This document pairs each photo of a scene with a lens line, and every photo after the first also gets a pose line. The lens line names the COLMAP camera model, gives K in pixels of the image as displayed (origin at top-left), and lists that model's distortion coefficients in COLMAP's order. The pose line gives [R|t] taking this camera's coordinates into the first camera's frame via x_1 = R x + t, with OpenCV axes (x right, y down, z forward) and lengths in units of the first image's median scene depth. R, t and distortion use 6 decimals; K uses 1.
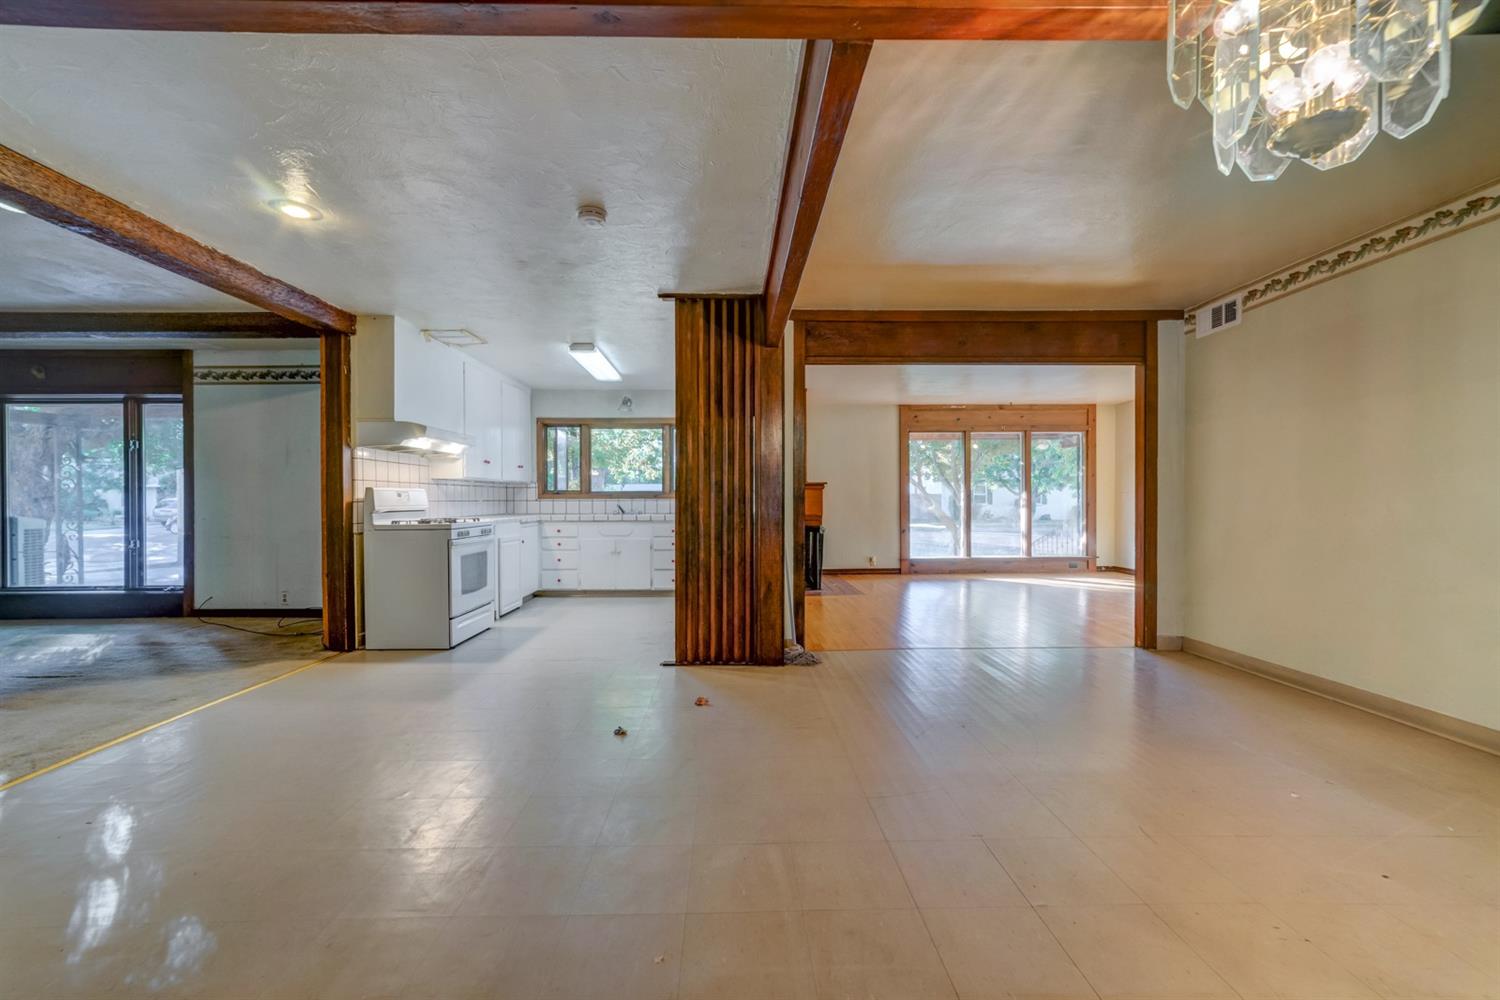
lens RADIAL K [[586.1, 0, 736.6], [0, 586.1, 502.4], [0, 0, 1]] dist [-0.015435, 0.008336]
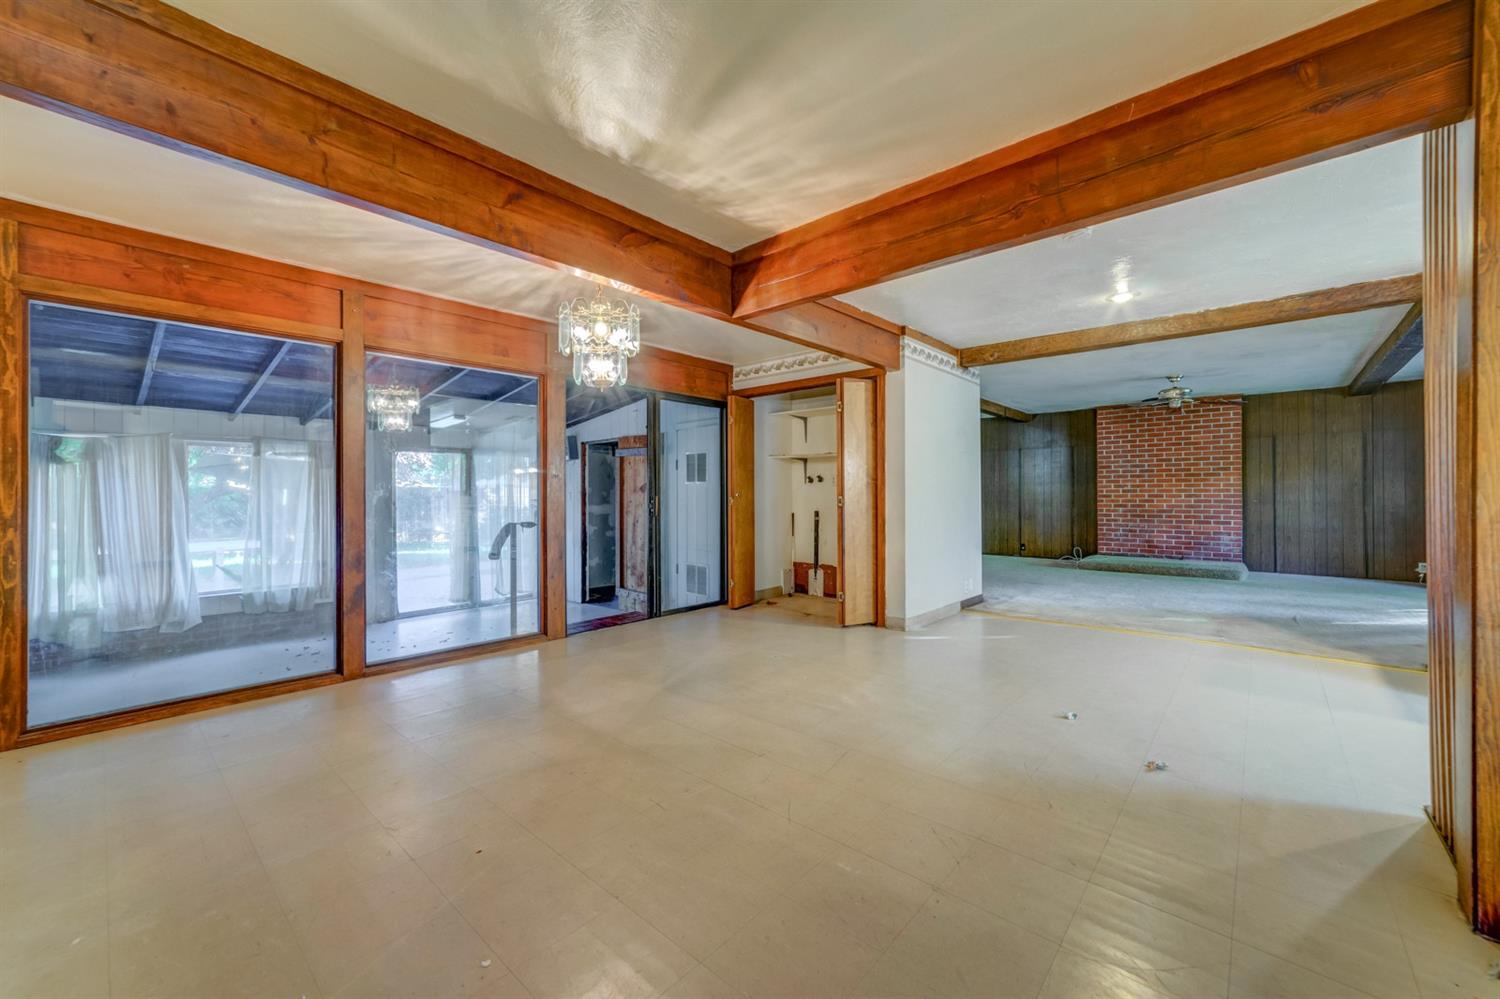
lens RADIAL K [[587.7, 0, 741.0], [0, 587.7, 495.5], [0, 0, 1]] dist [-0.014886, 0.009008]
pose [[-0.683924, 0.006270, -0.729527, 0.502267], [-0.000693, 0.999957, 0.009244, -0.006803], [0.729553, 0.006827, -0.683890, 0.669144]]
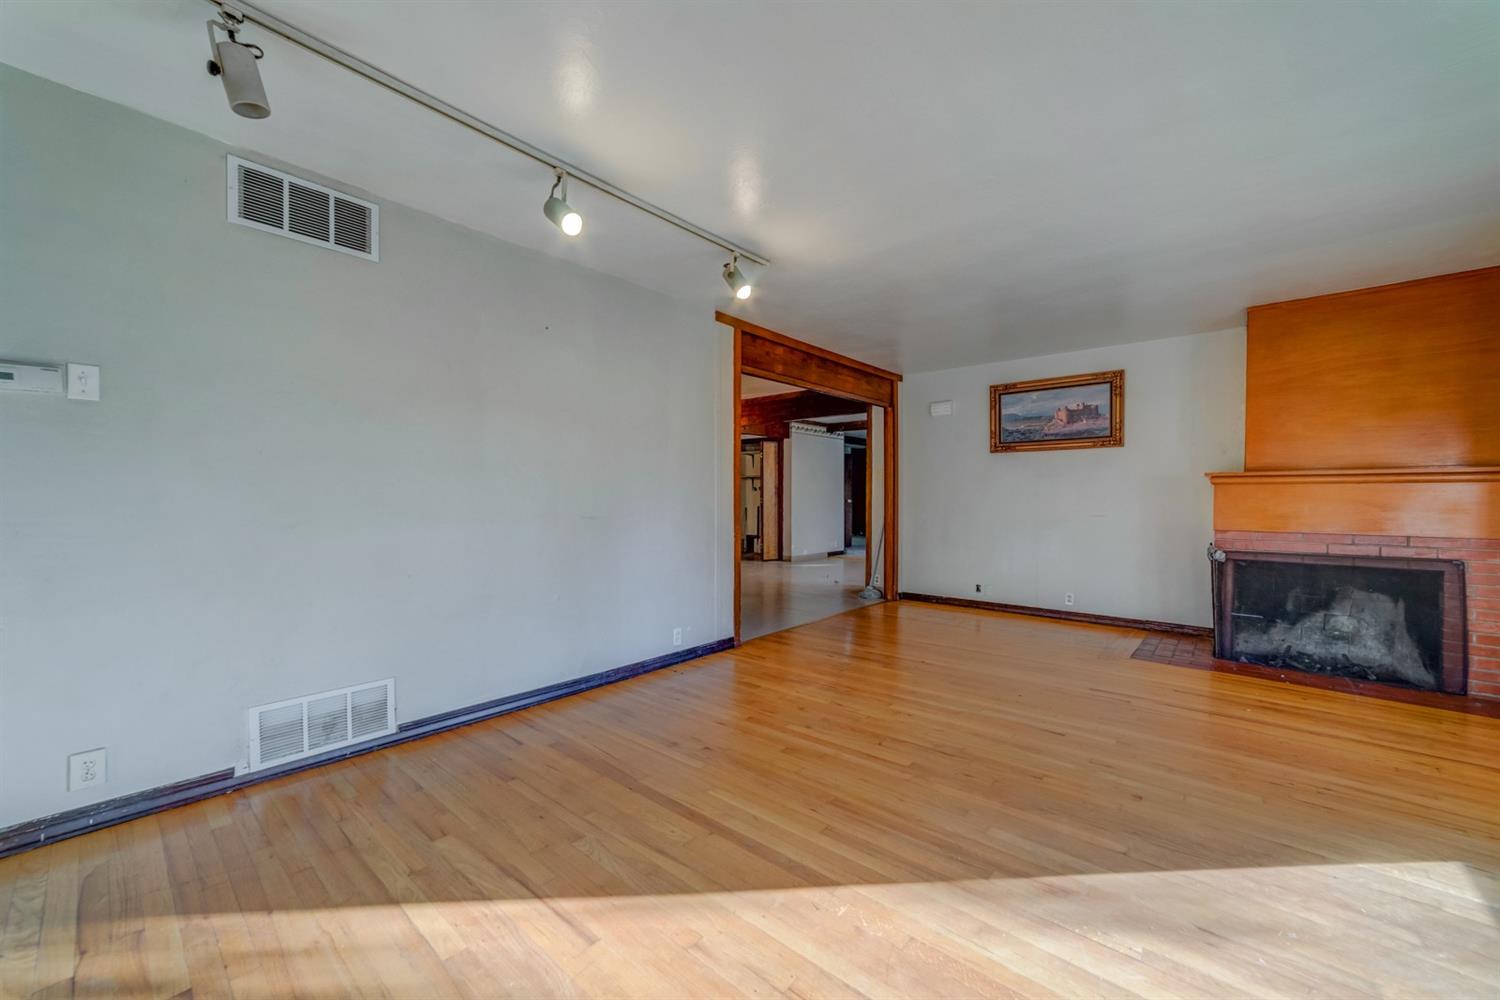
lens RADIAL K [[582.4, 0, 747.9], [0, 582.4, 503.0], [0, 0, 1]] dist [-0.013016, 0.010156]
pose [[-0.666646, 0.010370, -0.745303, 1.172878], [-0.005064, 0.999817, 0.018441, -0.016410], [0.745358, 0.016068, -0.666471, 1.387430]]
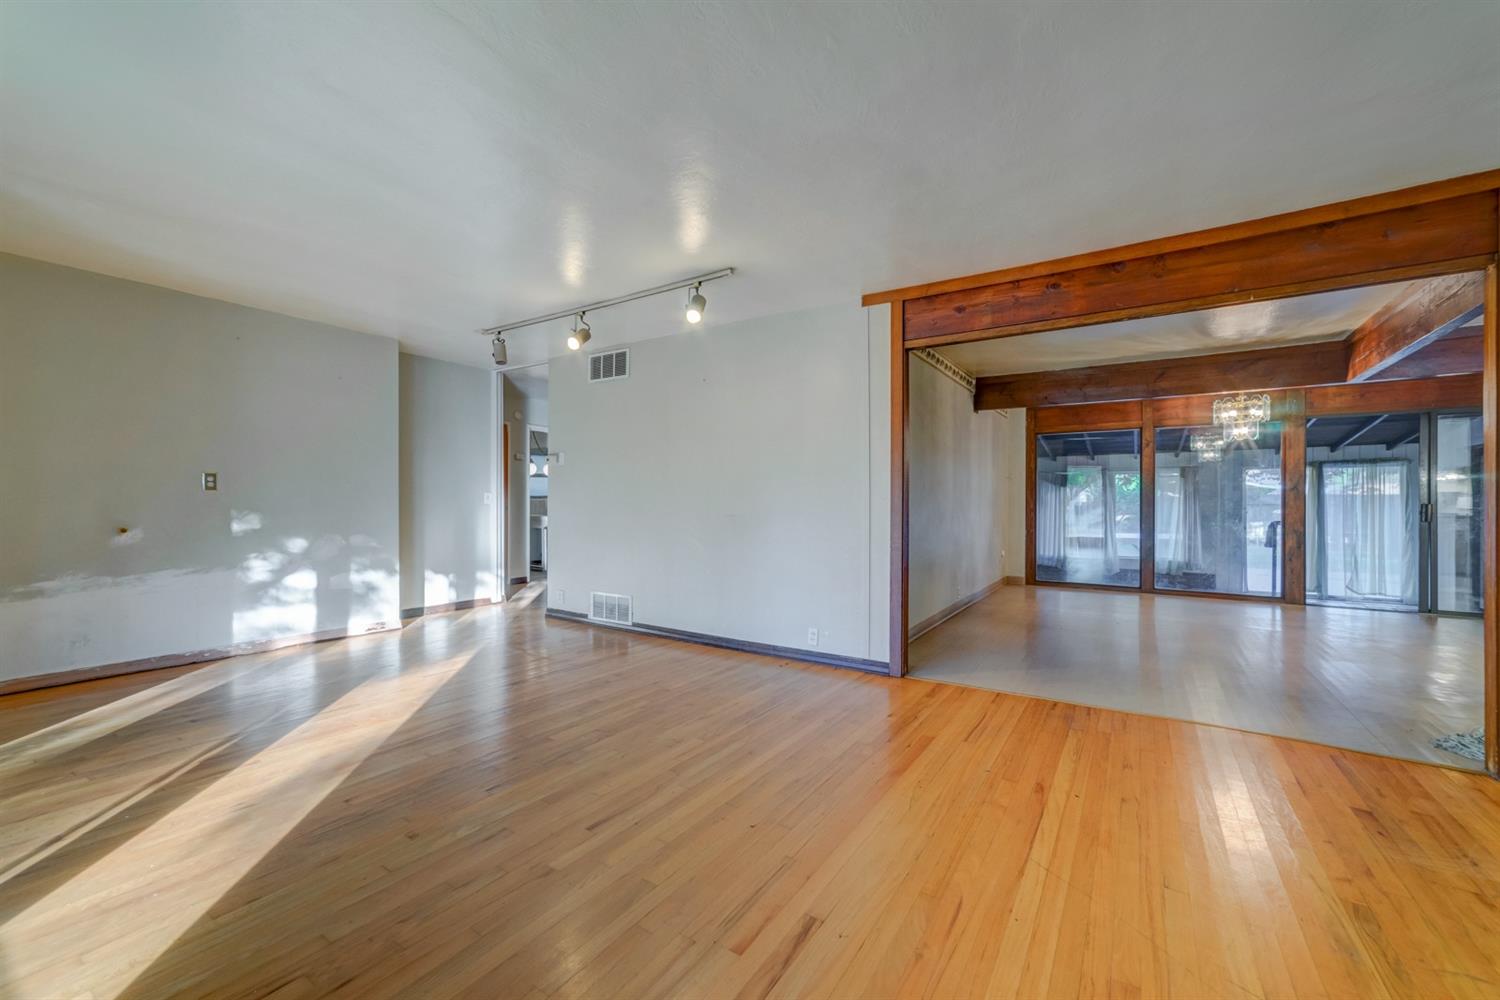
lens RADIAL K [[592.7, 0, 761.1], [0, 592.7, 501.4], [0, 0, 1]] dist [-0.022375, 0.014936]
pose [[-0.833572, 0.000446, 0.552410, 0.308837], [0.003596, 0.999983, 0.004619, -0.011035], [-0.552399, 0.005837, -0.833559, 1.507291]]
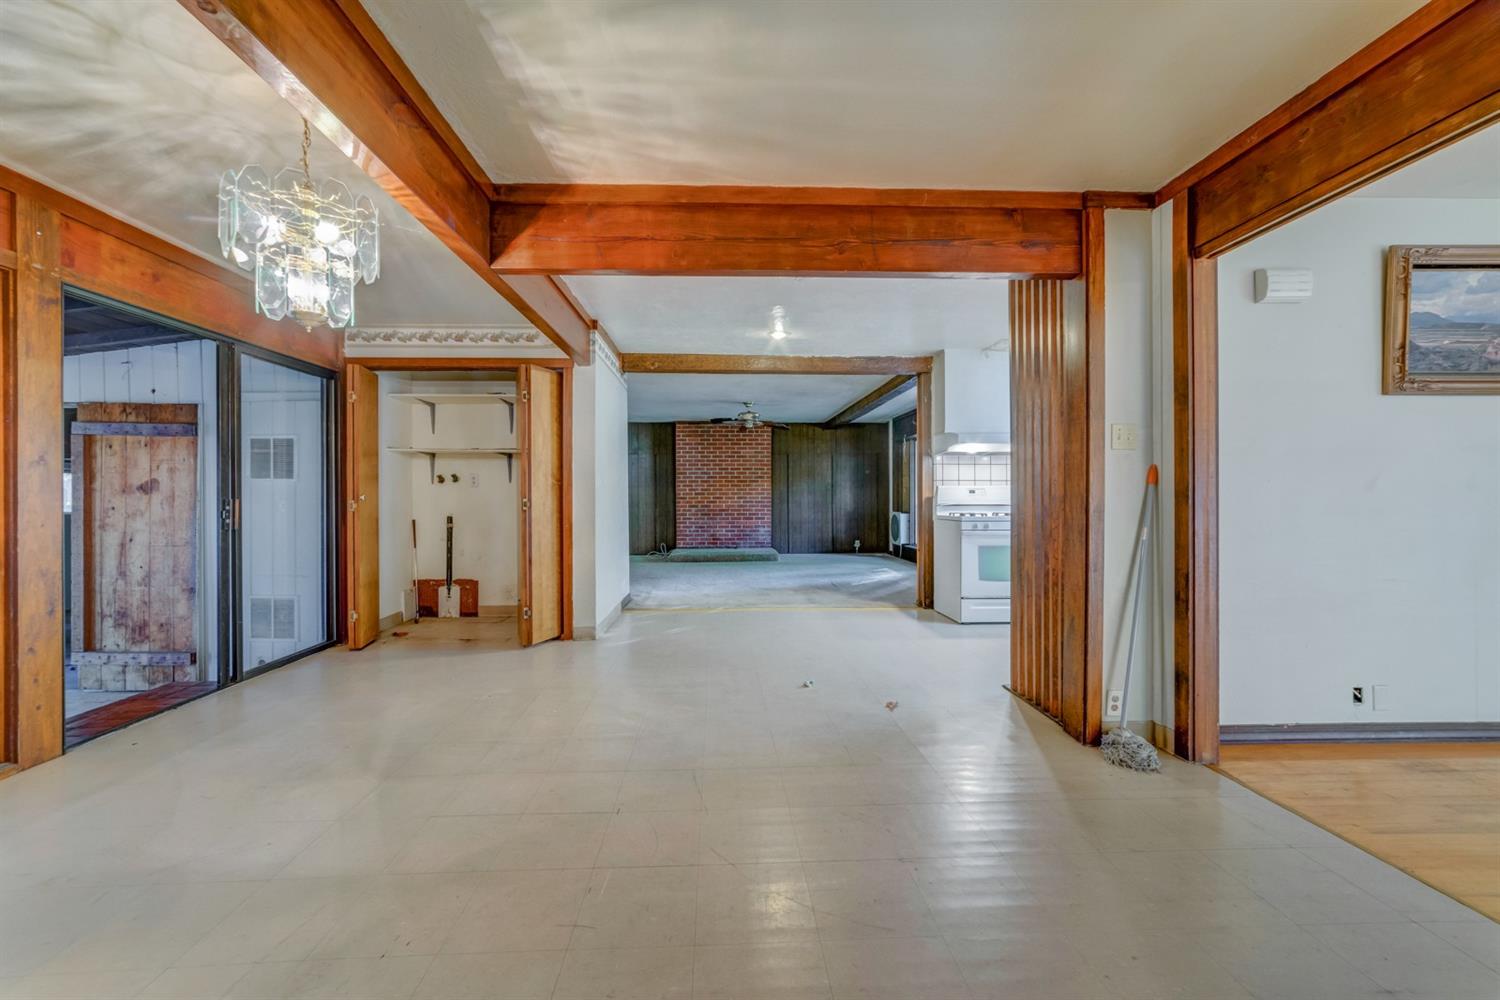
lens RADIAL K [[587.7, 0, 741.0], [0, 587.7, 496.0], [0, 0, 1]] dist [-0.014886, 0.009008]
pose [[0.022440, 0.003532, -0.999742, 0.537671], [-0.004900, 0.999982, 0.003423, -0.005048], [0.999736, 0.004822, 0.022457, 0.432715]]
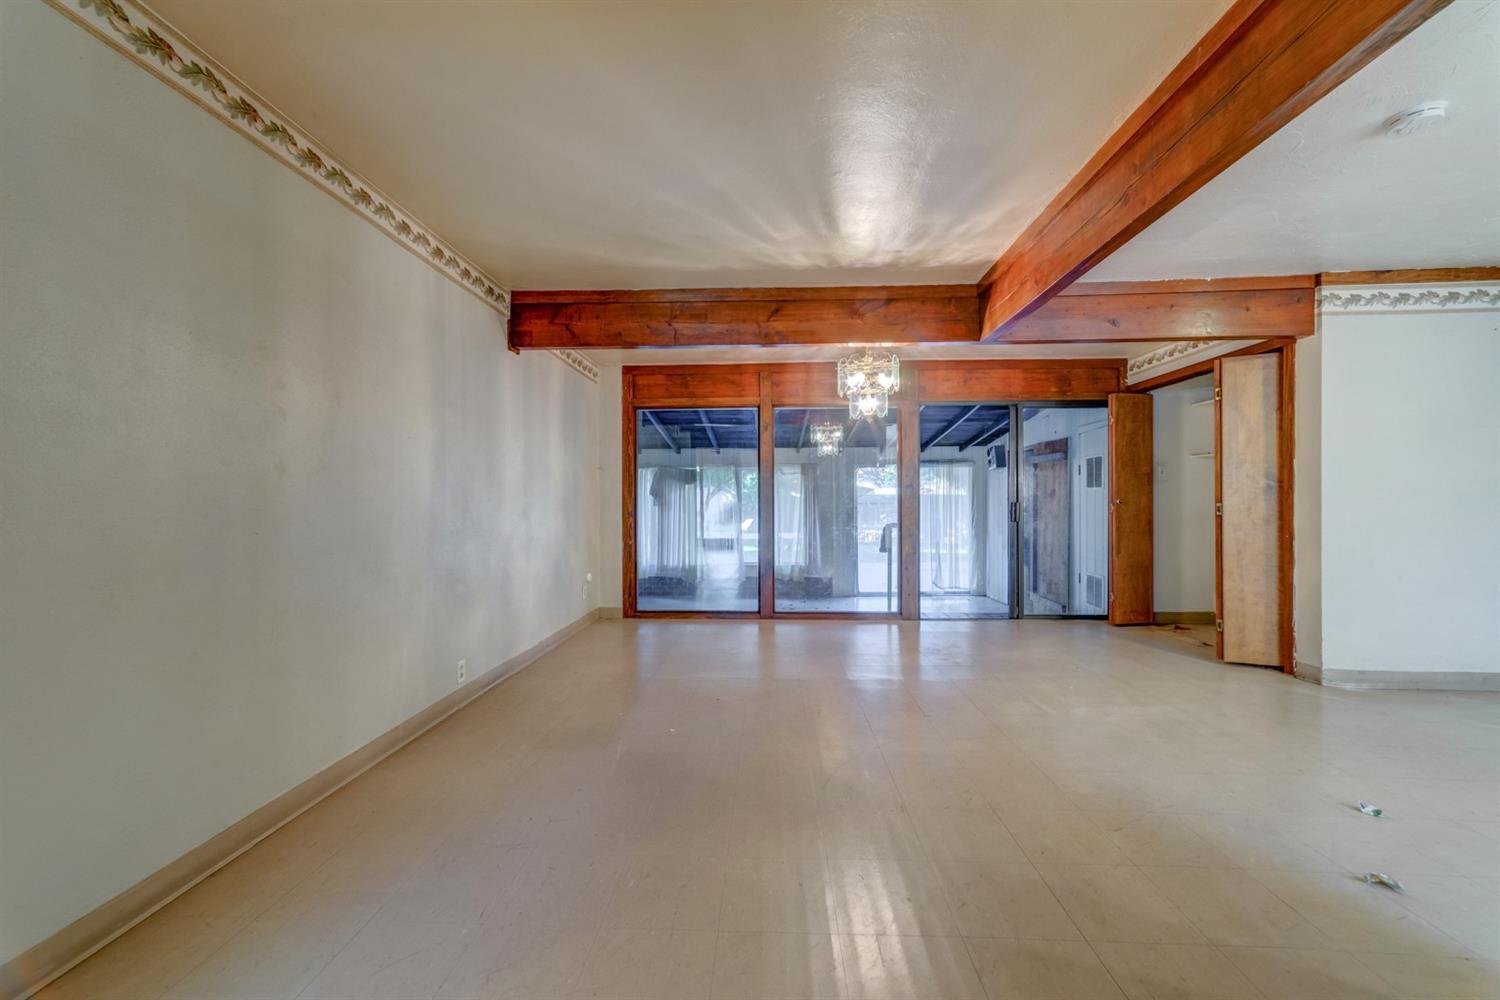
lens RADIAL K [[582.4, 0, 747.9], [0, 582.4, 503.0], [0, 0, 1]] dist [-0.013016, 0.010156]
pose [[-0.998245, 0.005191, 0.058991, 0.286988], [0.005722, 0.999945, 0.008833, -0.007589], [-0.058942, 0.009155, -0.998219, 0.932694]]
